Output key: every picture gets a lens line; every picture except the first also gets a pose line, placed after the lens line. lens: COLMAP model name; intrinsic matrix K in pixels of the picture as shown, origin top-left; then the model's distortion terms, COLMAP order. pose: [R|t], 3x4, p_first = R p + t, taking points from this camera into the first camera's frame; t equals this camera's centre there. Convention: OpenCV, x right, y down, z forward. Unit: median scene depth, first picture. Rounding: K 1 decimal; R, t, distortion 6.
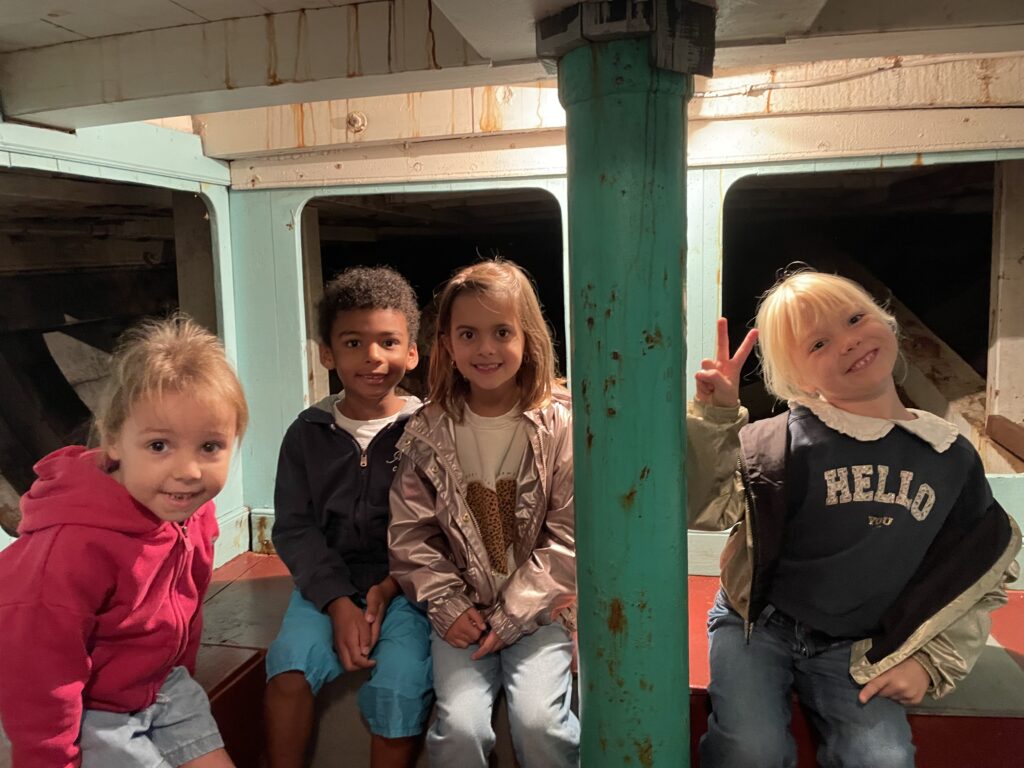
lens RADIAL K [[766.7, 0, 509.2], [0, 766.7, 380.5], [0, 0, 1]] dist [0.084888, -0.103567]
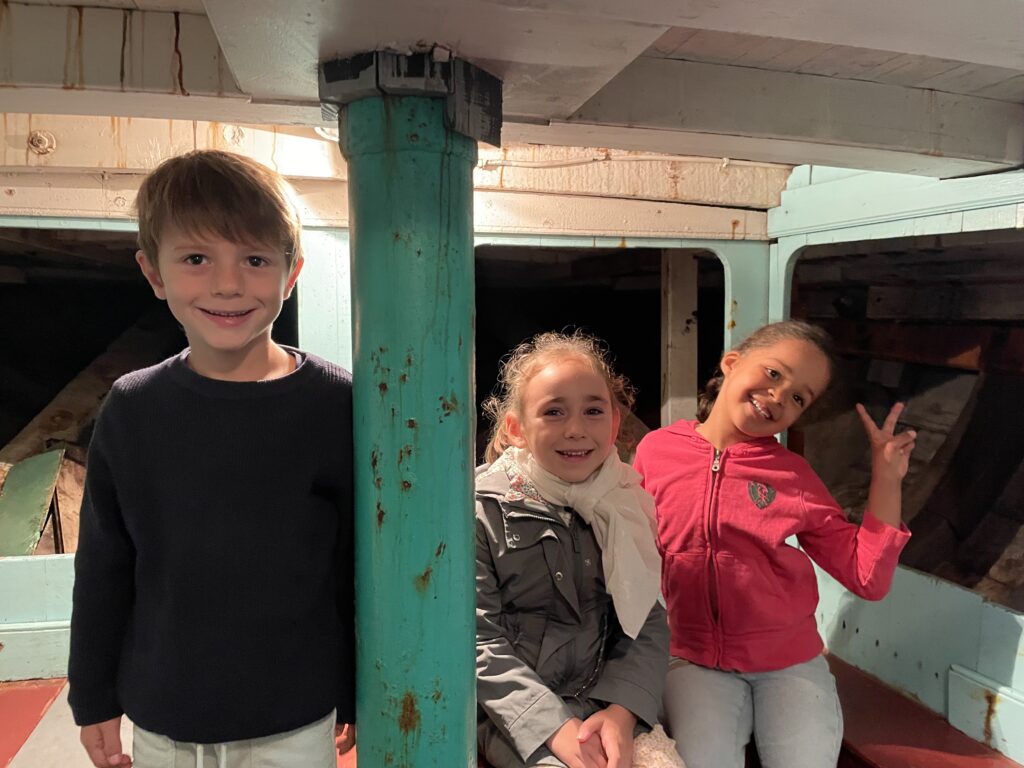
lens RADIAL K [[766.7, 0, 498.0], [0, 766.7, 376.6], [0, 0, 1]] dist [0.084888, -0.103567]
pose [[0.916269, 0.006843, 0.400505, -0.092368], [0.024208, 0.997081, -0.072418, -0.013288], [-0.399831, 0.076050, 0.913428, 0.069310]]
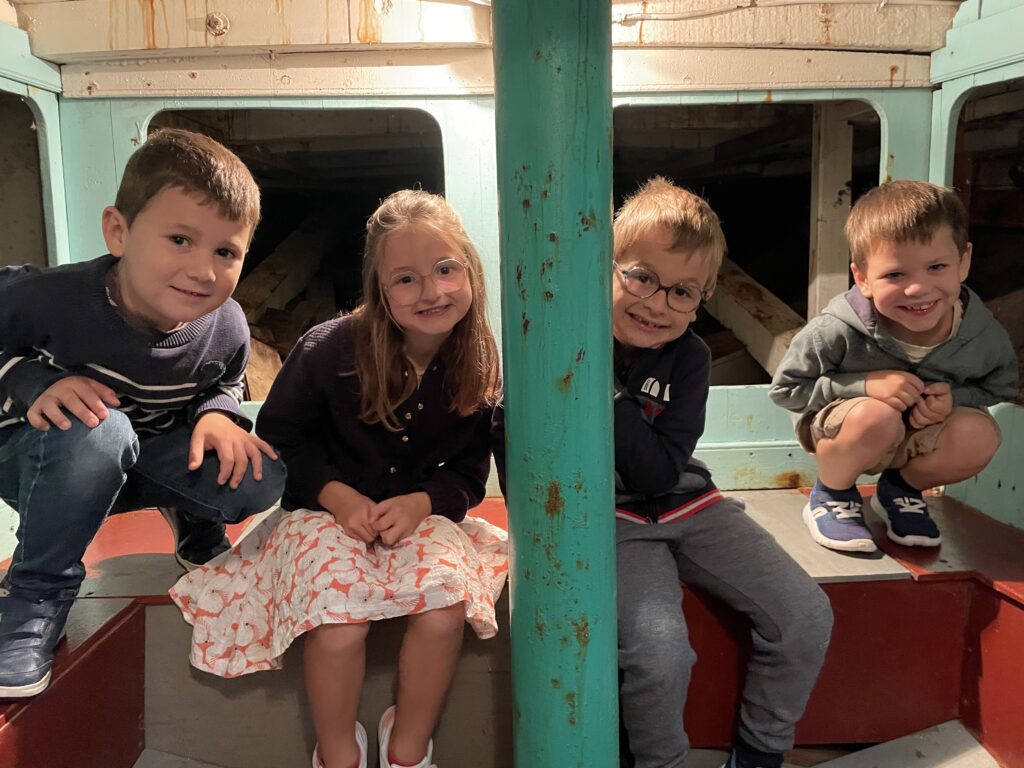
lens RADIAL K [[766.7, 0, 503.7], [0, 766.7, 378.7], [0, 0, 1]] dist [0.084888, -0.103567]
pose [[0.971430, -0.030474, 0.235362, -0.110500], [0.027748, 0.999504, 0.014888, 0.090384], [-0.235699, -0.007932, 0.971794, 0.025243]]
